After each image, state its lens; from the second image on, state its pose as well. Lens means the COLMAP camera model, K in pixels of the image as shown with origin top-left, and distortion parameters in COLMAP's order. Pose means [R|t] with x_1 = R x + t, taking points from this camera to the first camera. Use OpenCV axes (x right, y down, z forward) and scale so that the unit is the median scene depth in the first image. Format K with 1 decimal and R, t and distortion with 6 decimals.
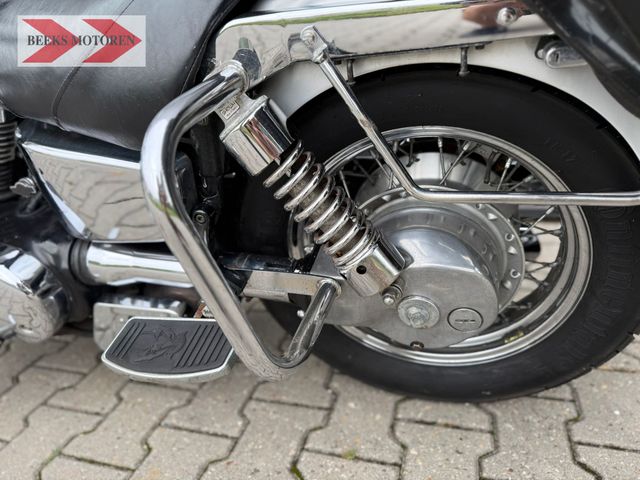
lens RADIAL K [[460.2, 0, 321.0], [0, 460.2, 238.5], [0, 0, 1]] dist [-0.007085, -0.012980]
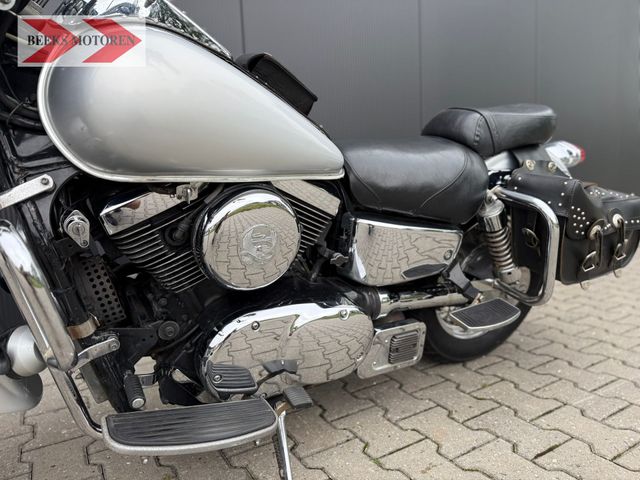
lens RADIAL K [[460.2, 0, 318.1], [0, 460.2, 240.9], [0, 0, 1]] dist [-0.007085, -0.012980]
pose [[0.674815, -0.035555, 0.737130, -1.673269], [0.247692, 0.951811, -0.180843, 0.078309], [-0.695178, 0.304617, 0.651103, 0.075505]]
